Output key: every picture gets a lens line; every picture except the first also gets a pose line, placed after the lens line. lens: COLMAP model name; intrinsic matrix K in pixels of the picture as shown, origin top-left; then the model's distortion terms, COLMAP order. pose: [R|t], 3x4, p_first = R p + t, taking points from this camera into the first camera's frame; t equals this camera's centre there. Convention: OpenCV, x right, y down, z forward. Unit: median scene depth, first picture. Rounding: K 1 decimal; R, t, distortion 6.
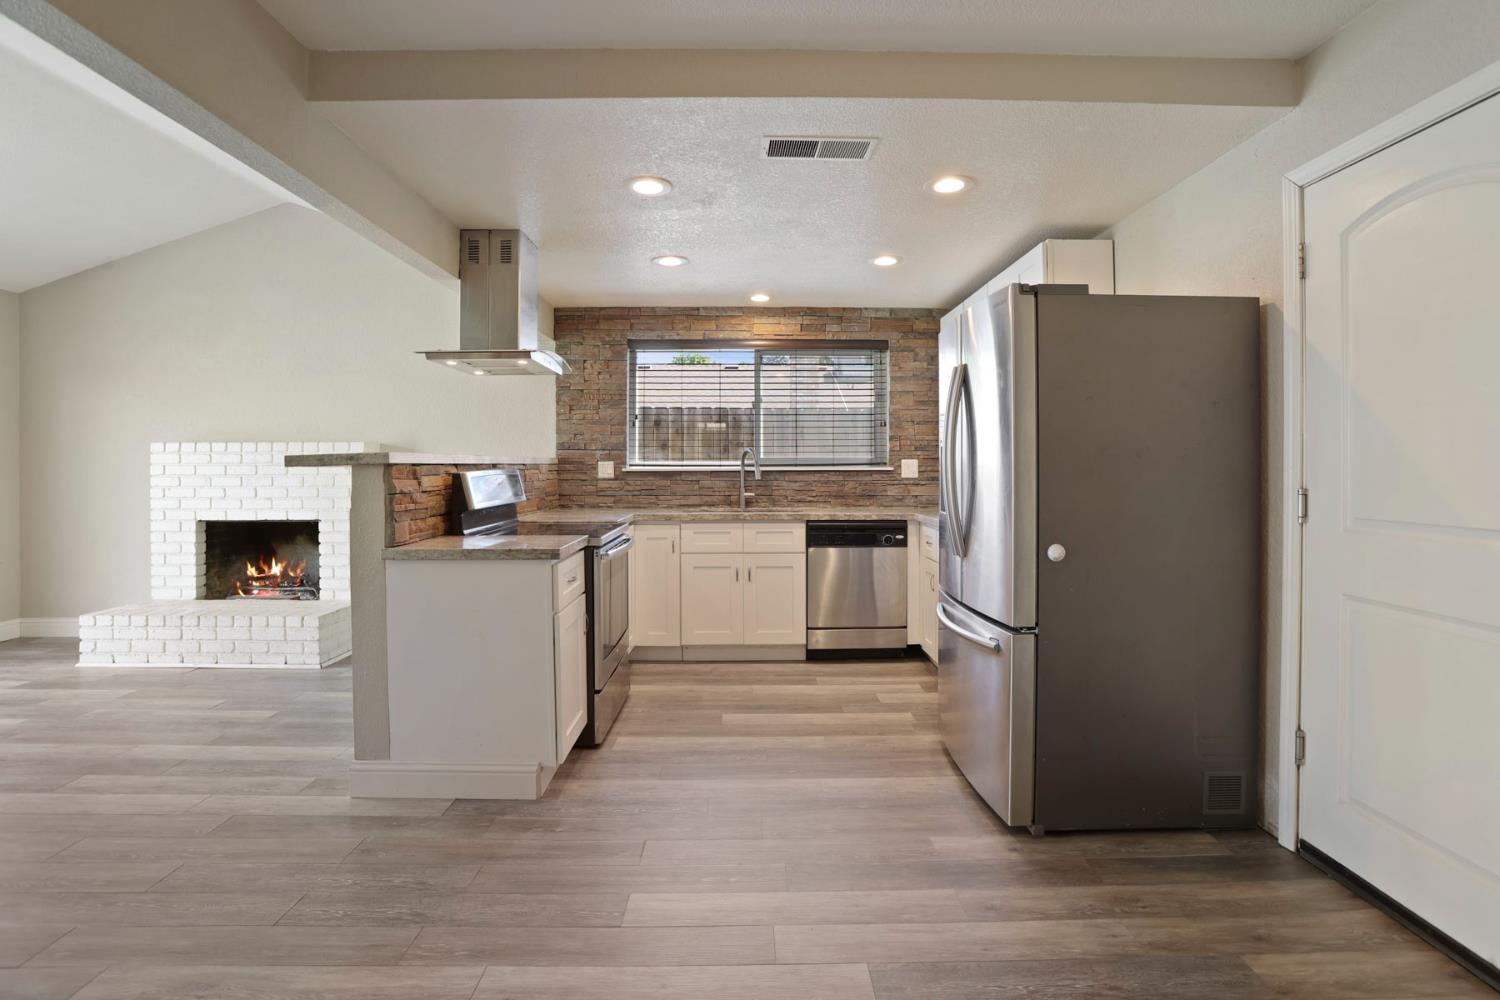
lens RADIAL K [[747.3, 0, 754.0], [0, 747.3, 487.6], [0, 0, 1]] dist [-0.063918, 0.034083]
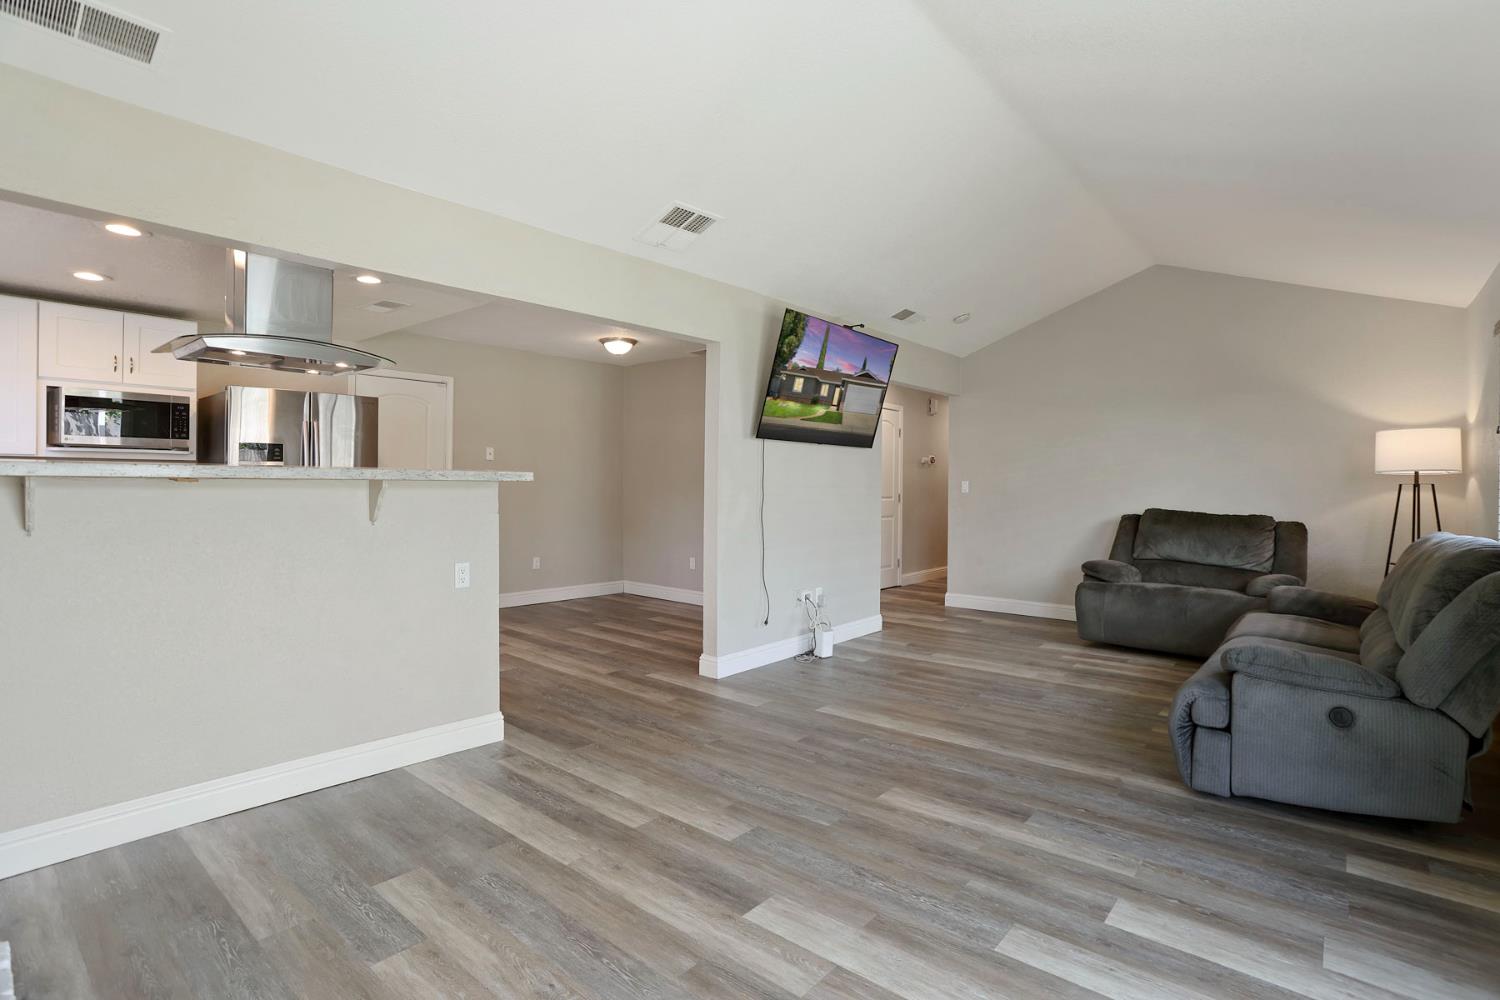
lens RADIAL K [[747.3, 0, 754.0], [0, 747.3, 487.6], [0, 0, 1]] dist [-0.063918, 0.034083]
pose [[-0.755731, -0.008082, 0.654832, -0.888564], [0.008424, 0.999721, 0.022061, -0.020536], [-0.654828, 0.022188, -0.755453, 0.864378]]
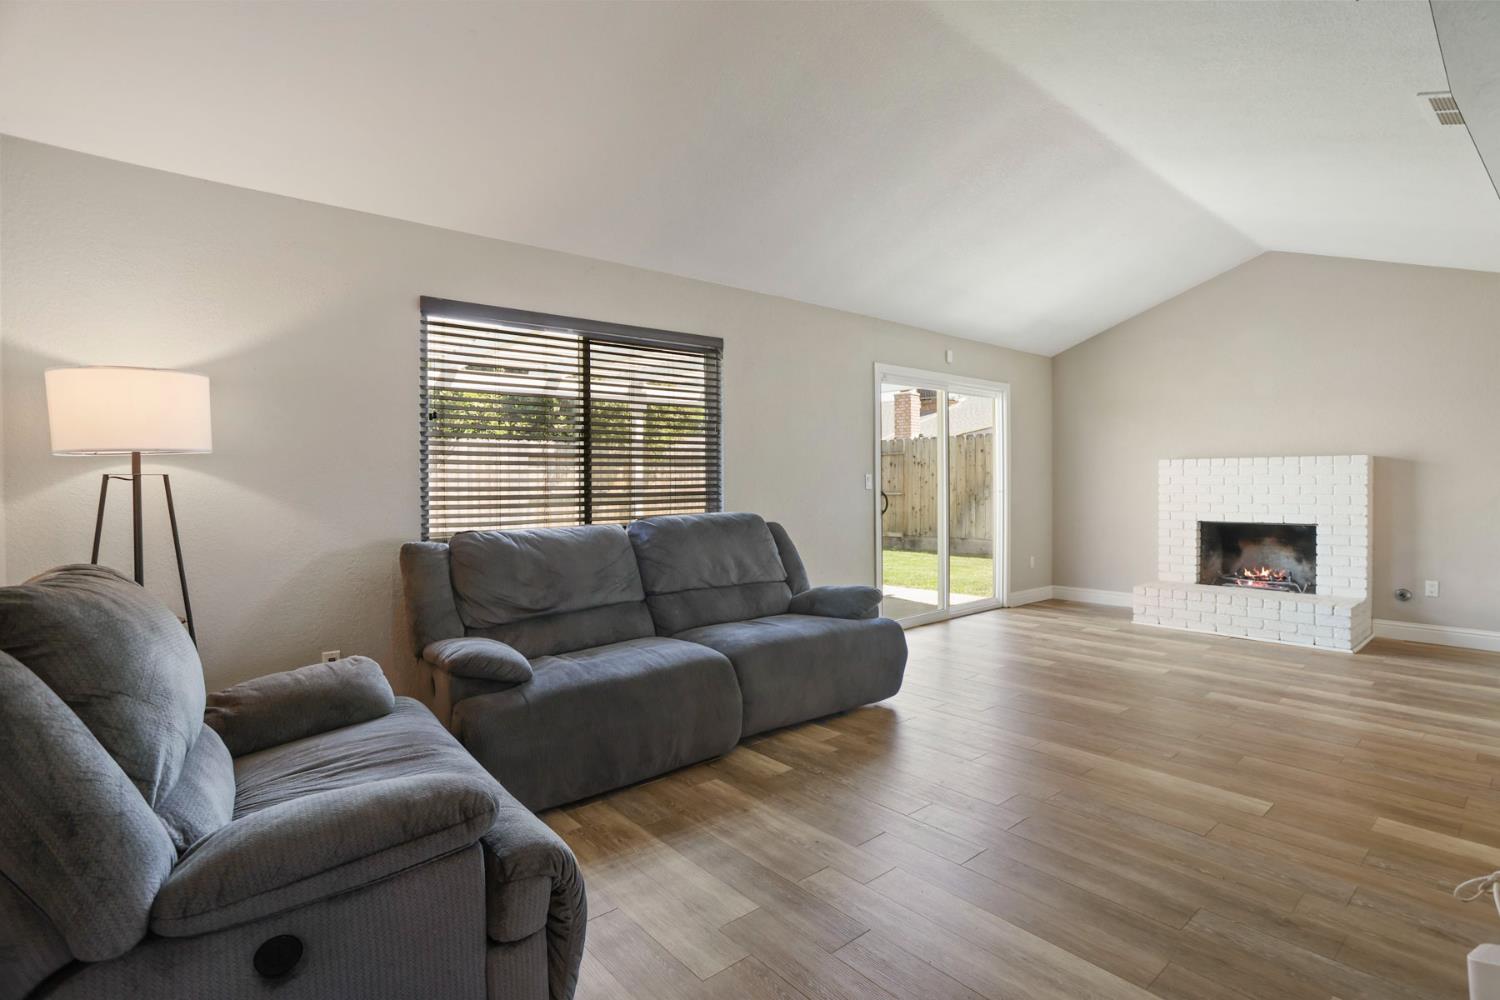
lens RADIAL K [[747.3, 0, 754.0], [0, 747.3, 487.6], [0, 0, 1]] dist [-0.063918, 0.034083]
pose [[0.644565, 0.004925, -0.764534, -0.276748], [-0.017340, 0.999816, -0.008178, 0.010911], [0.764353, 0.018528, 0.644532, -0.382352]]
